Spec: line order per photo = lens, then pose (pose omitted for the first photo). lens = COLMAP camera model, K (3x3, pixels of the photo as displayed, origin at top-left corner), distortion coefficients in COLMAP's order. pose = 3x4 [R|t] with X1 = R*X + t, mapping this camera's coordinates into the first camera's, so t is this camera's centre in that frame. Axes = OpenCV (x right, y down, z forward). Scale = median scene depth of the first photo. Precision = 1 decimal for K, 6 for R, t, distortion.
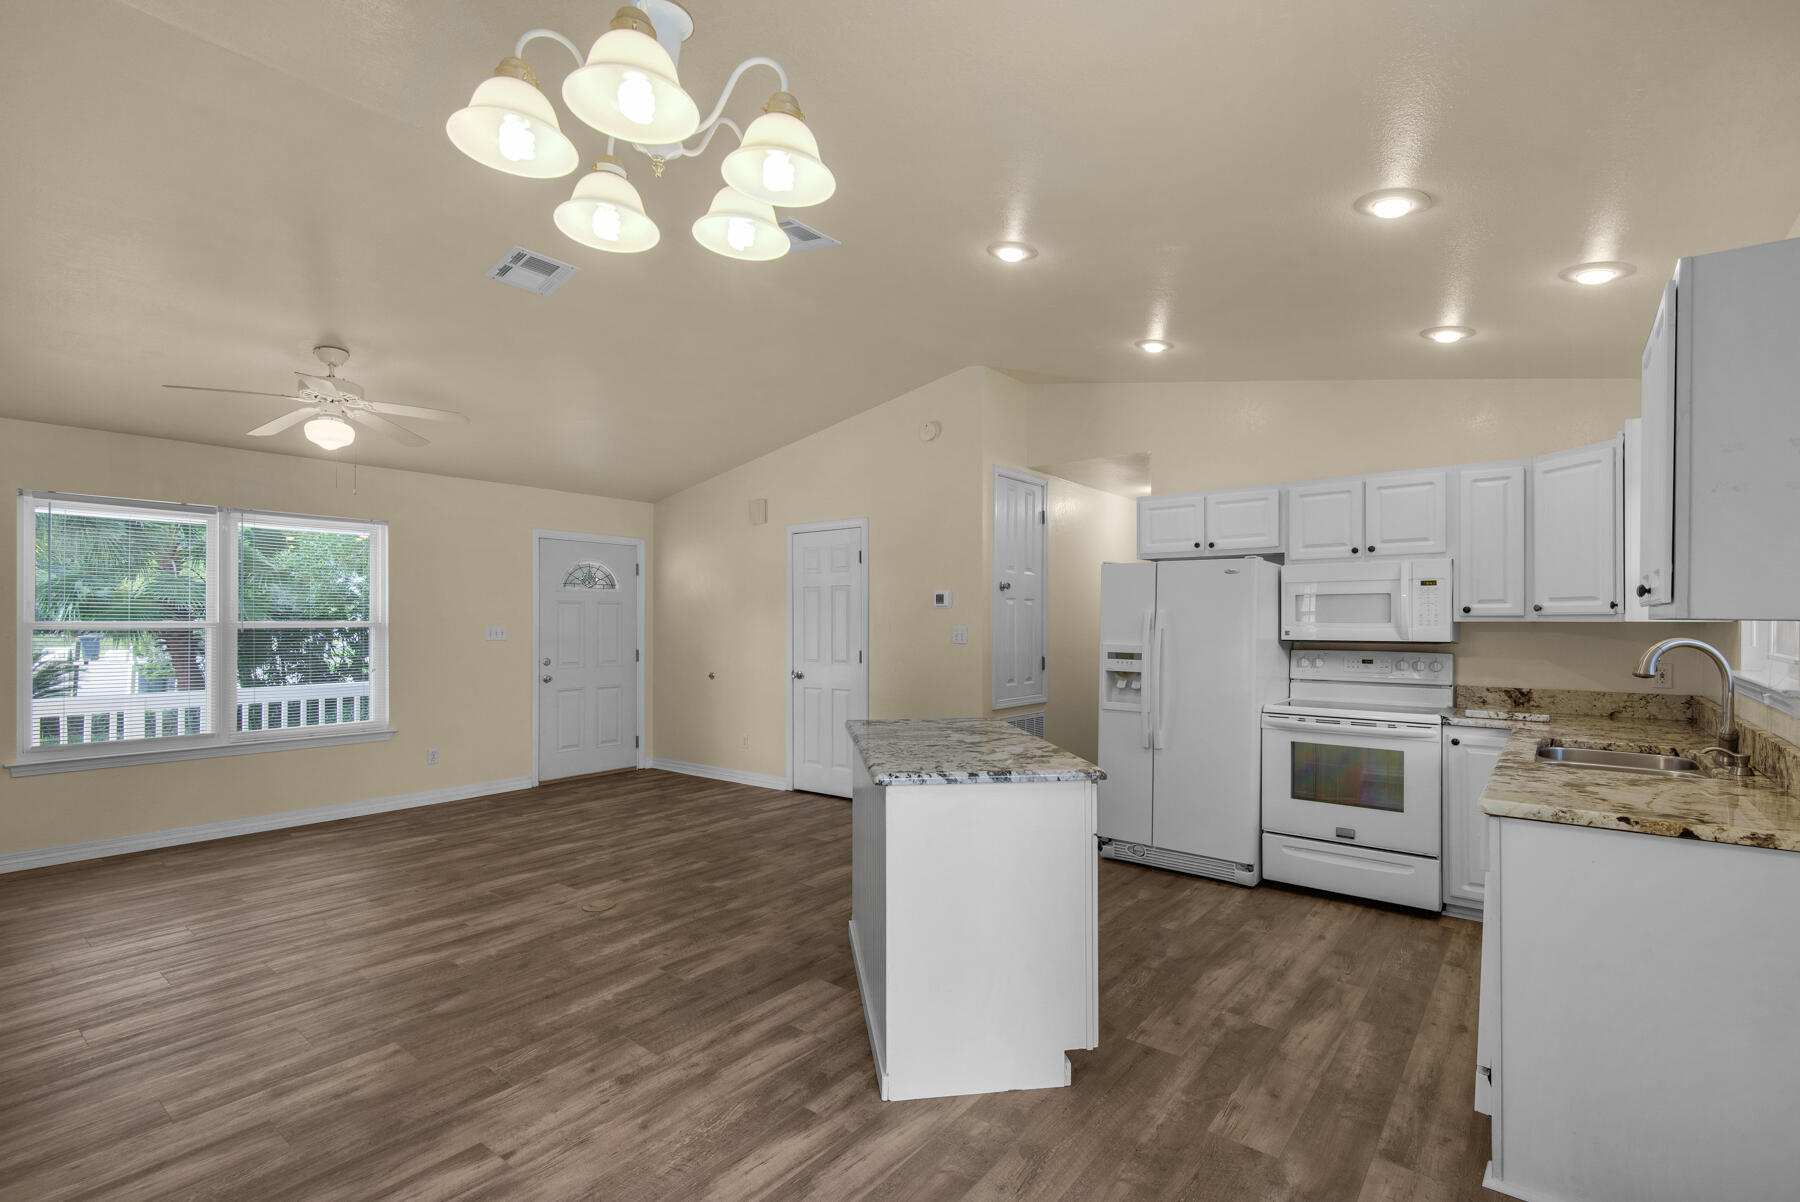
lens RADIAL K [[828.7, 0, 897.8], [0, 828.7, 619.1], [0, 0, 1]] dist [0.032036, -0.022971]
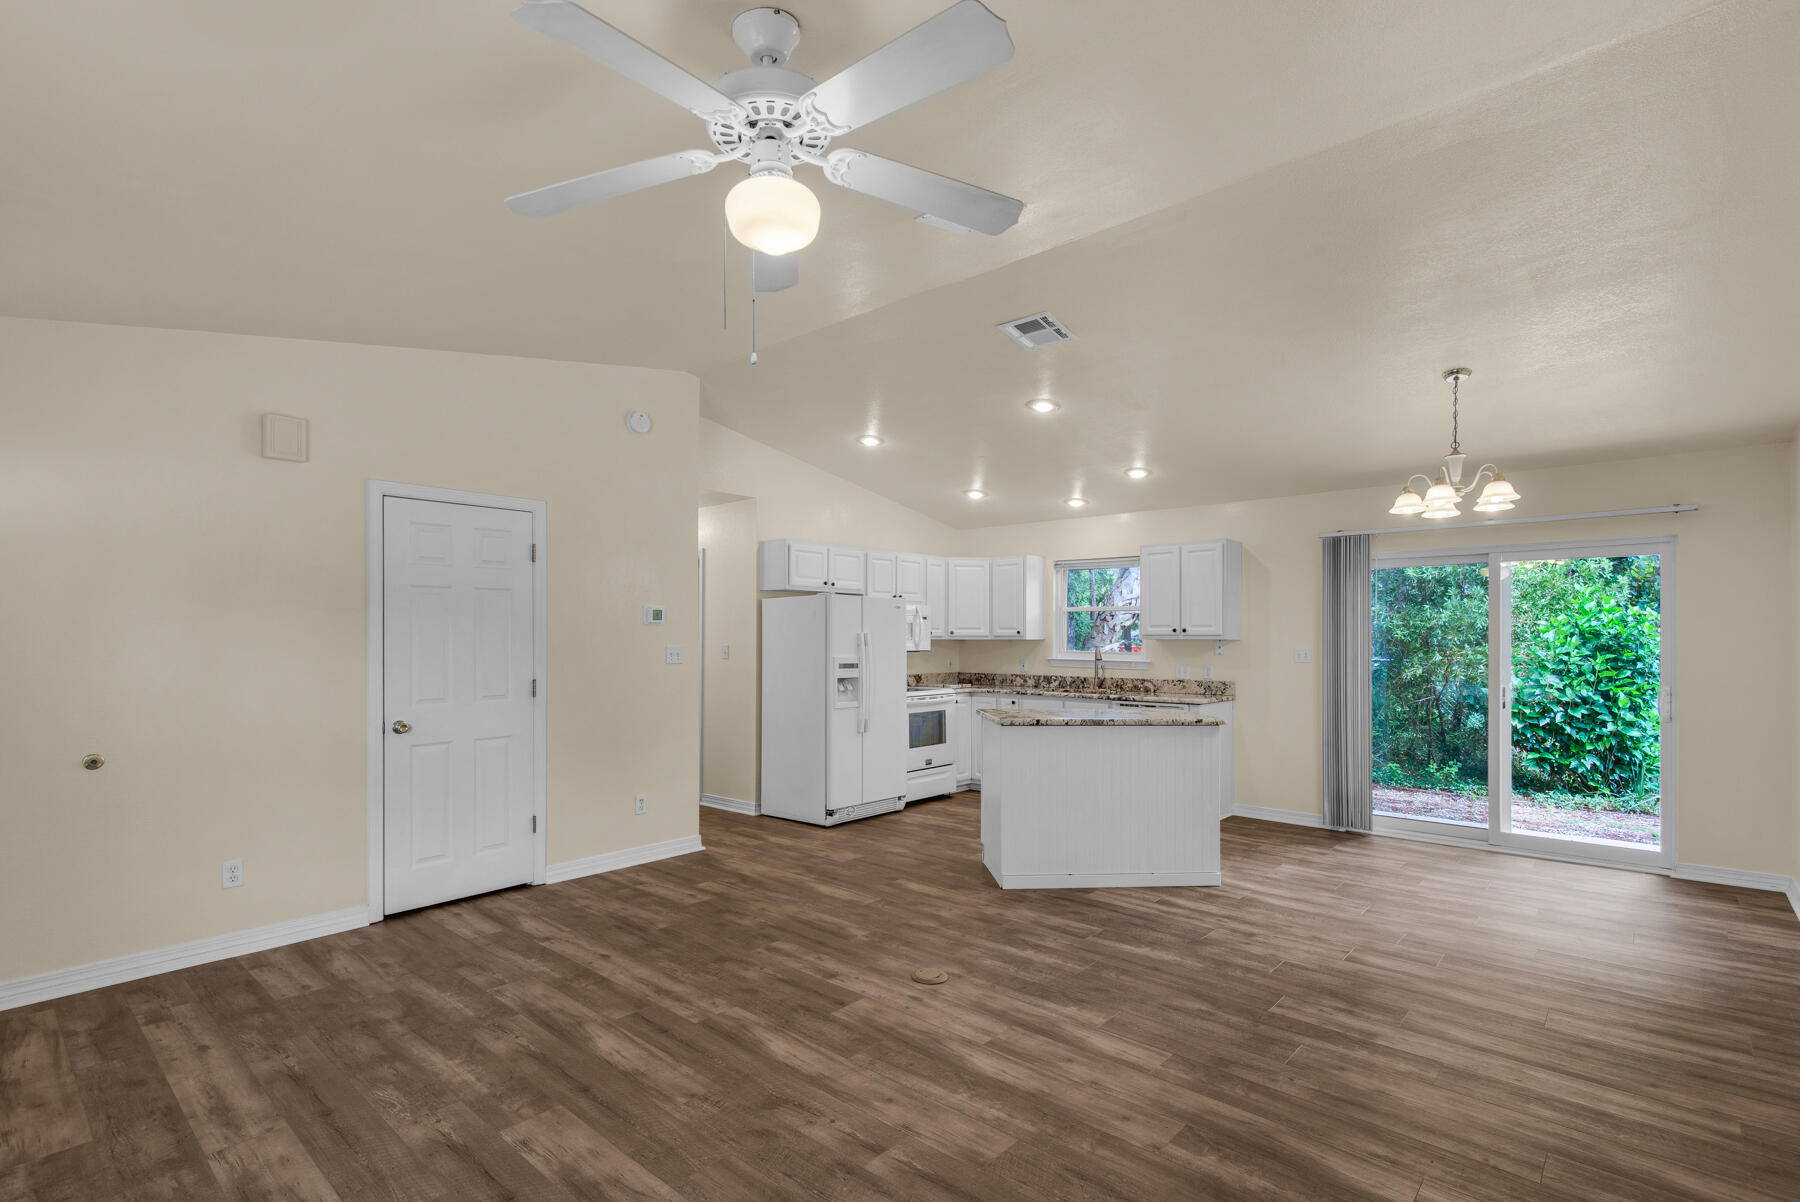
lens RADIAL K [[860.2, 0, 886.8], [0, 860.2, 631.9], [0, 0, 1]] dist [0.049965, -0.034332]
pose [[0.047652, 0.007086, 0.998839, -1.116739], [-0.002551, 0.999972, -0.006973, 0.000165], [-0.998861, -0.002216, 0.047669, 0.901481]]
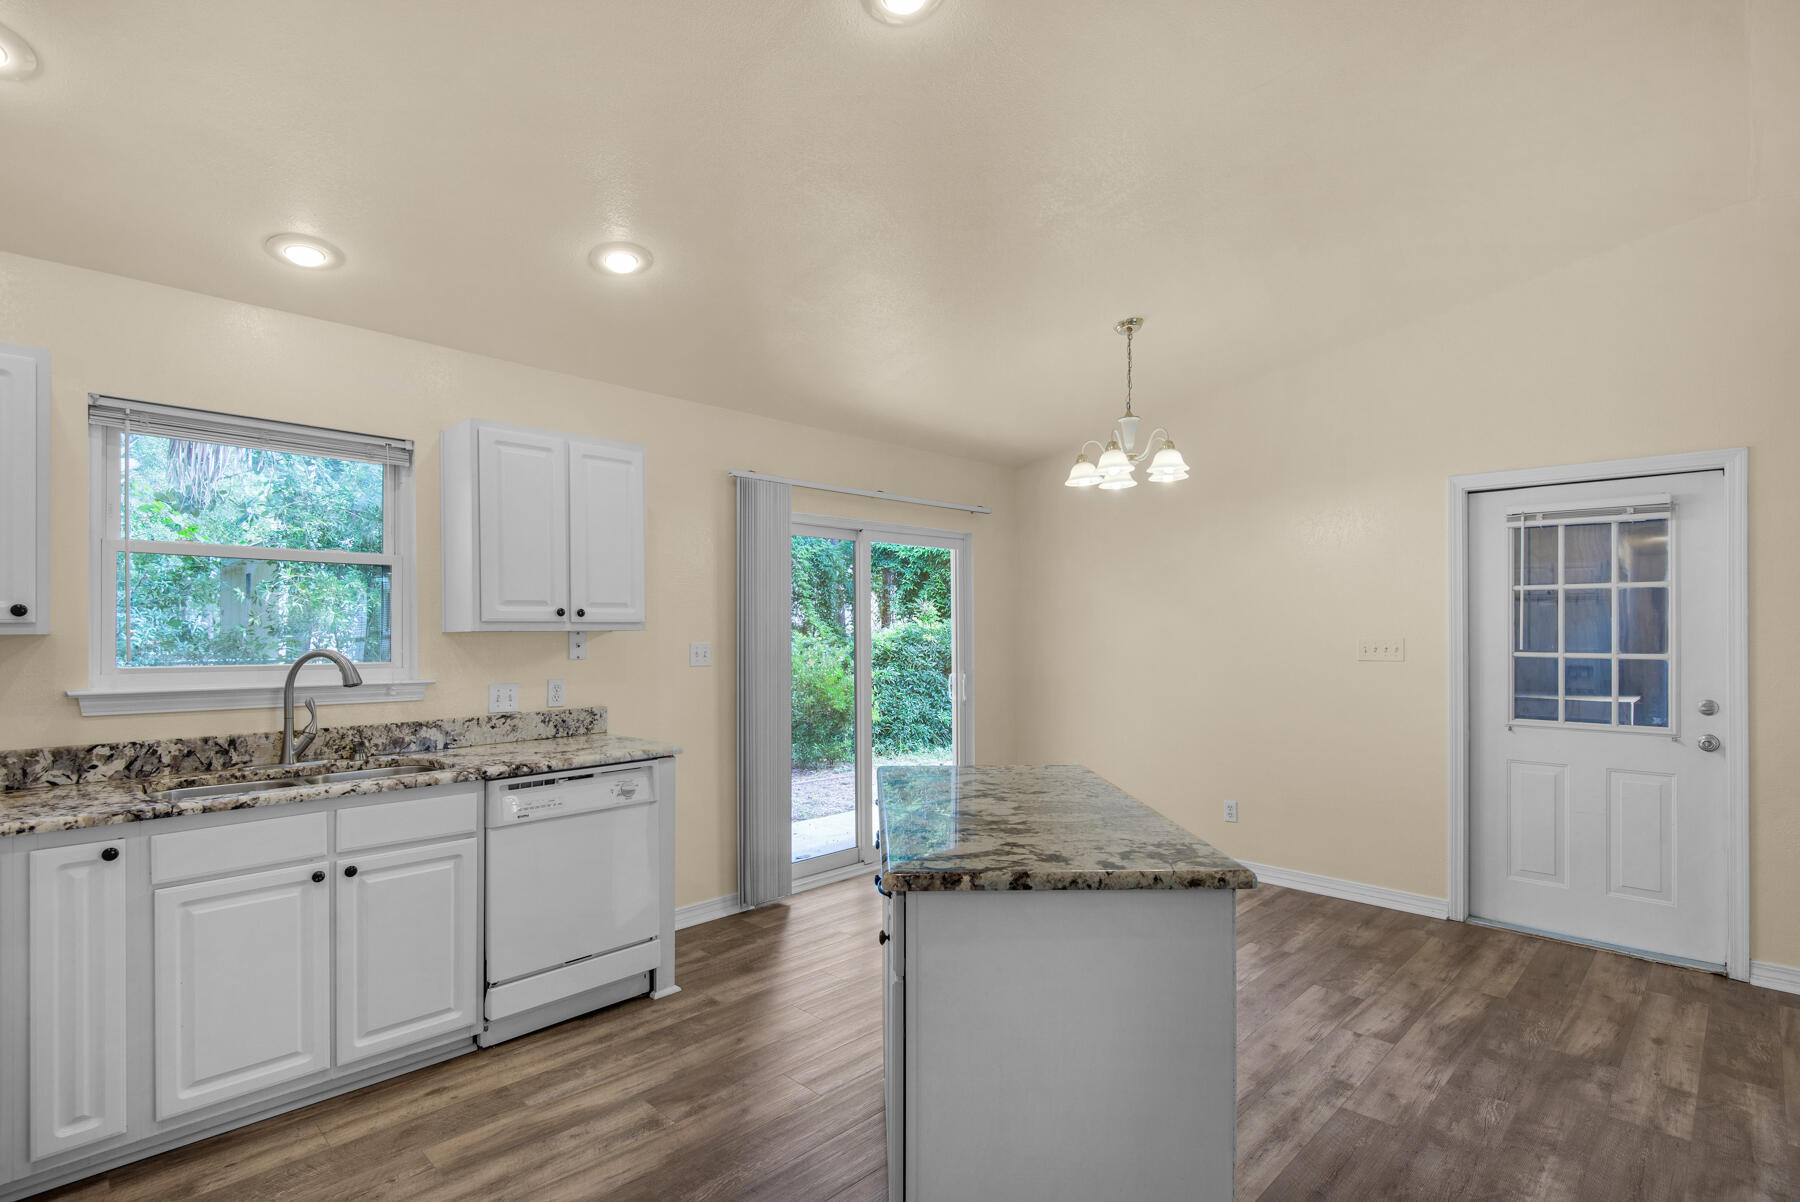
lens RADIAL K [[873.4, 0, 910.4], [0, 873.4, 629.2], [0, 0, 1]] dist [0.025848, -0.017666]
pose [[-0.996942, 0.000362, 0.078147, 0.062756], [0.000387, 1.000000, 0.000302, -0.000446], [-0.078146, 0.000331, -0.996942, 1.186737]]
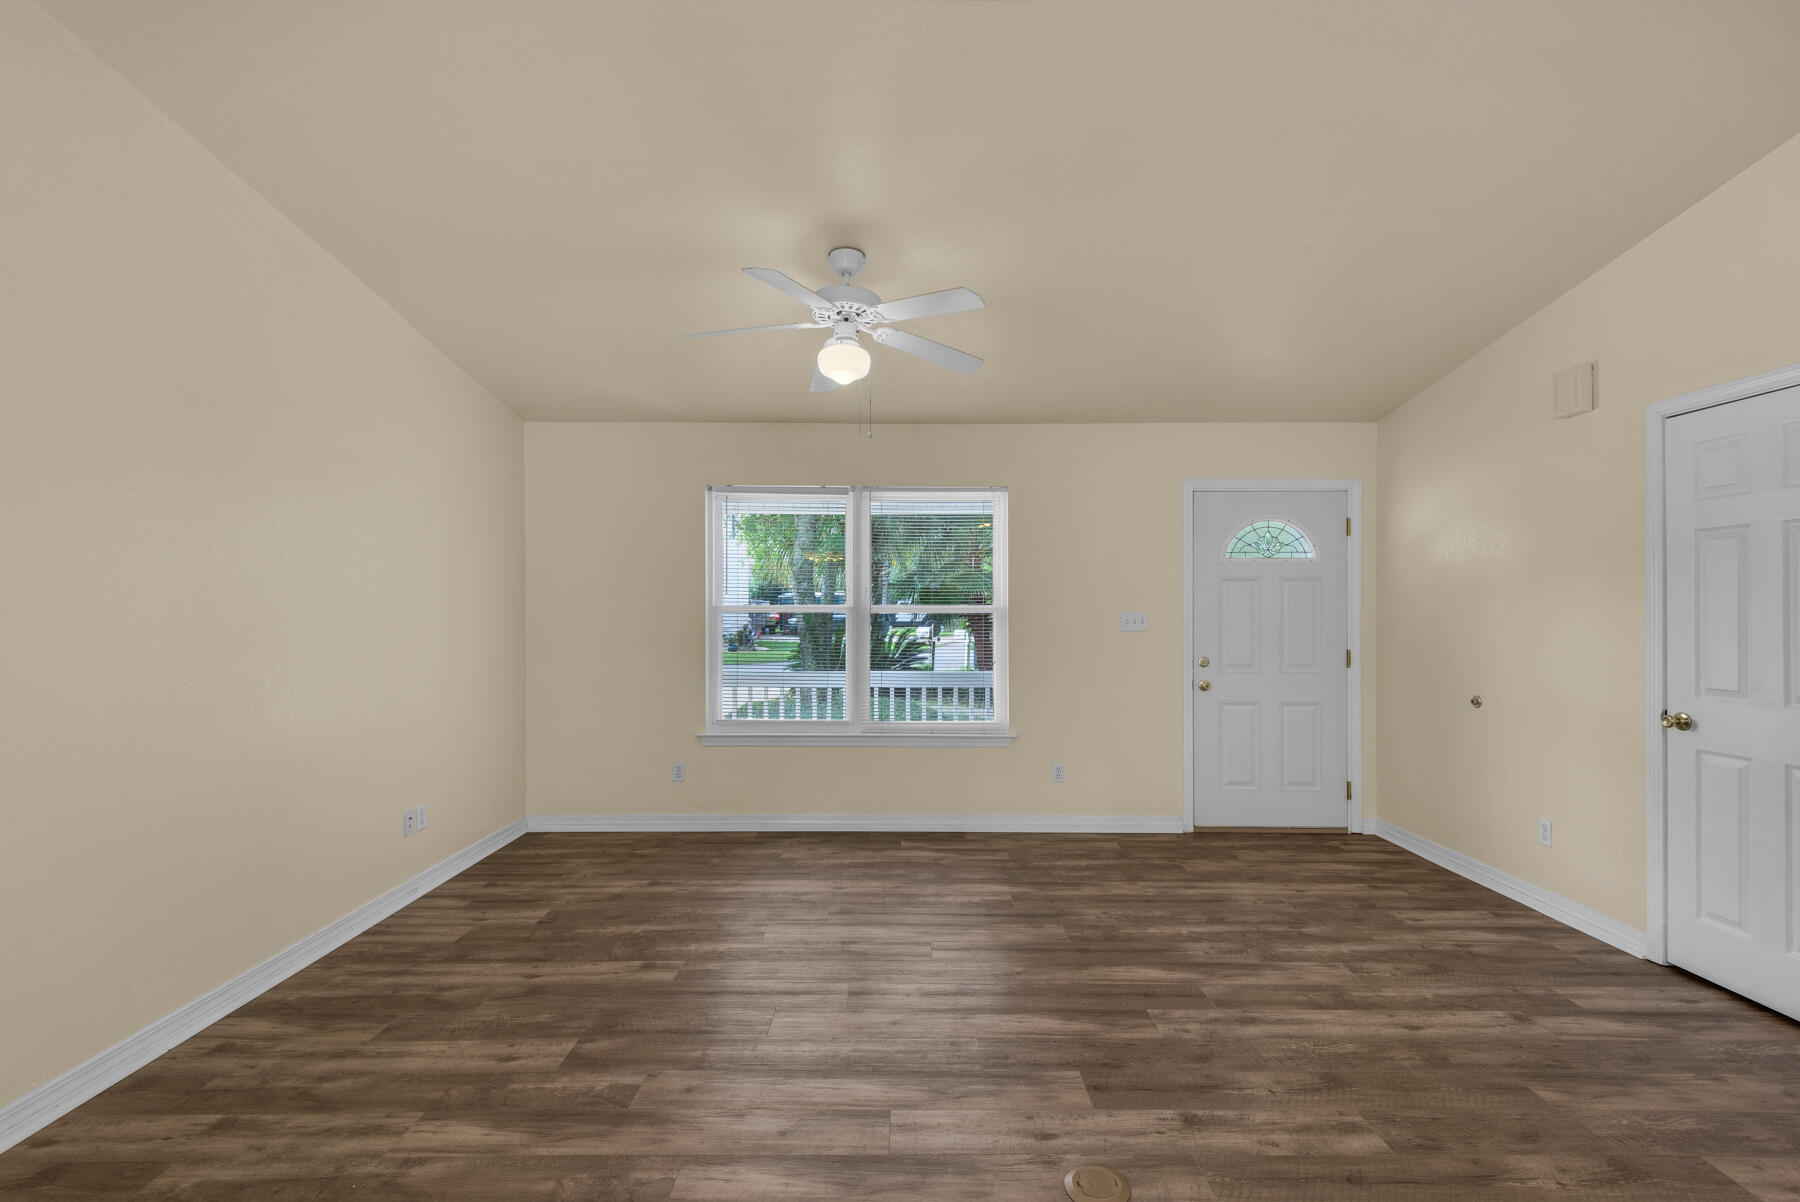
lens RADIAL K [[828.2, 0, 900.0], [0, 828.2, 601.0], [0, 0, 1]] dist [0.037210, -0.022588]
pose [[0.632450, -0.003932, -0.774591, -0.045857], [-0.000876, 0.999983, -0.005792, 0.004508], [0.774601, 0.004342, 0.632436, 0.539979]]
